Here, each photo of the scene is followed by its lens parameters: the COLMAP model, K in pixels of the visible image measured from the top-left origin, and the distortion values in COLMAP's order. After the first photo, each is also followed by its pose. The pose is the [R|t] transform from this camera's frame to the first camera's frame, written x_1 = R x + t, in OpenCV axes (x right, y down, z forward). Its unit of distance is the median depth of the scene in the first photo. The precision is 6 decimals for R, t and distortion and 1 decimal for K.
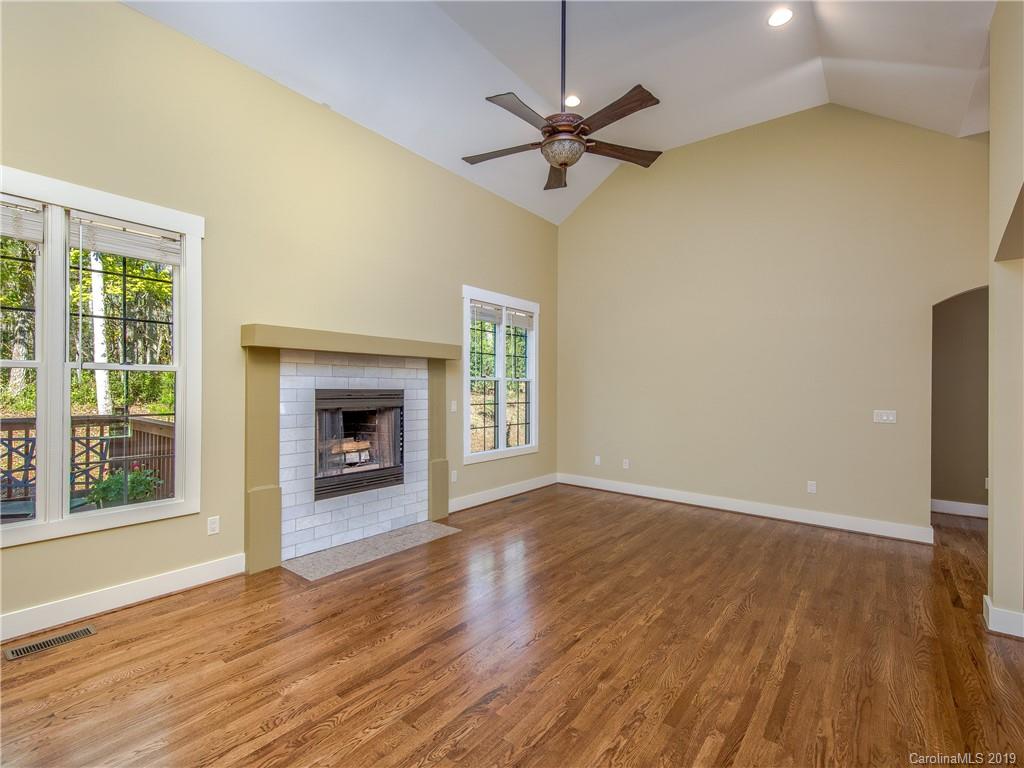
lens RADIAL K [[481.0, 0, 509.2], [0, 481.0, 383.8], [0, 0, 1]] dist [0.002554, -0.001558]
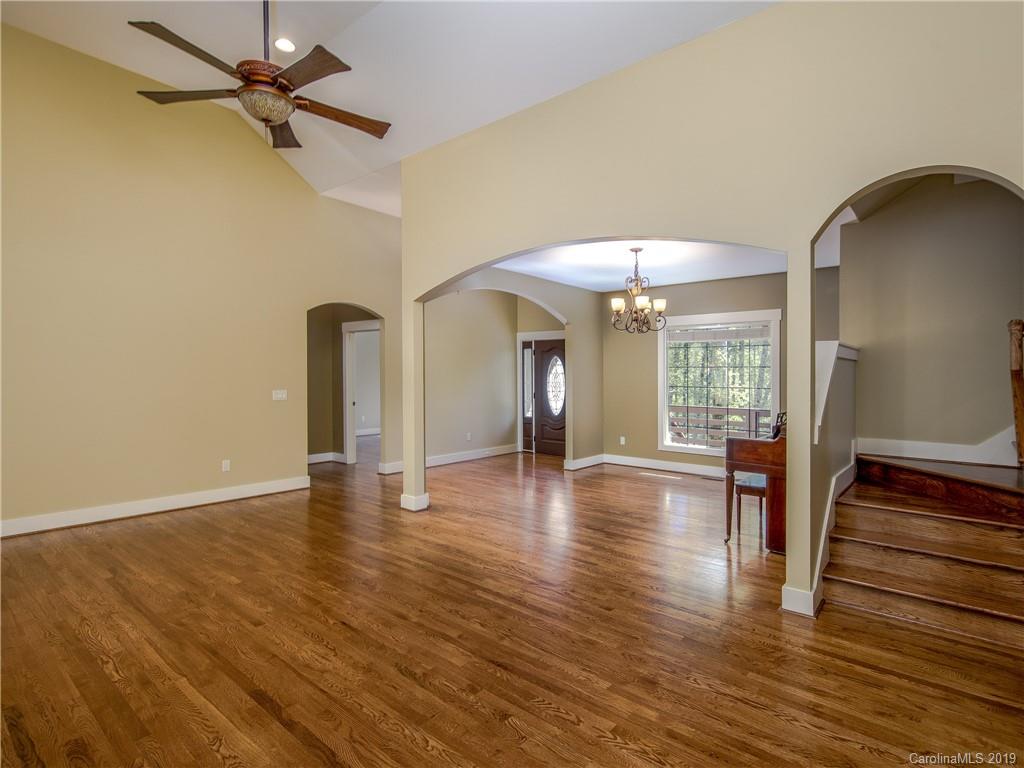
lens RADIAL K [[526.5, 0, 520.8], [0, 526.5, 380.7], [0, 0, 1]] dist [0.023124, 0.000360]
pose [[0.024738, -0.021772, 0.999457, -0.655666], [-0.015592, 0.999633, 0.022162, -0.013690], [-0.999572, -0.016132, 0.024390, 0.400325]]
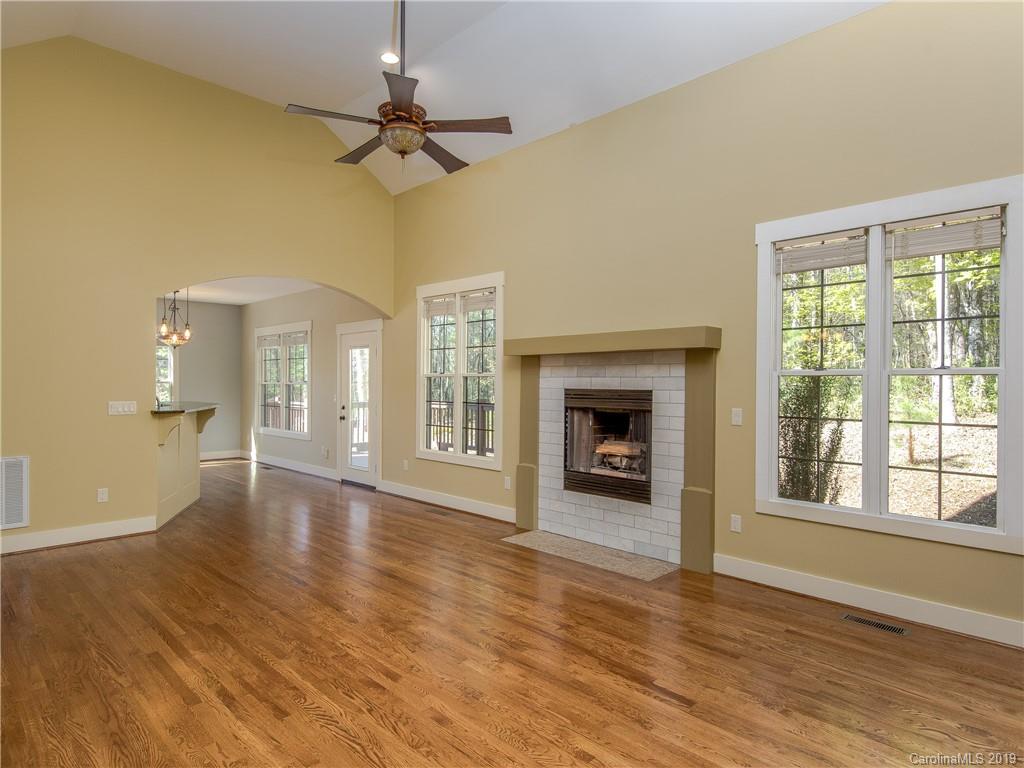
lens RADIAL K [[611.9, 0, 508.5], [0, 611.9, 385.6], [0, 0, 1]] dist [0.030505, -0.003900]
pose [[-0.149904, -0.007527, -0.988672, 0.999228], [-0.001984, 0.999971, -0.007312, 0.014187], [0.988699, 0.000865, -0.149915, 1.068526]]
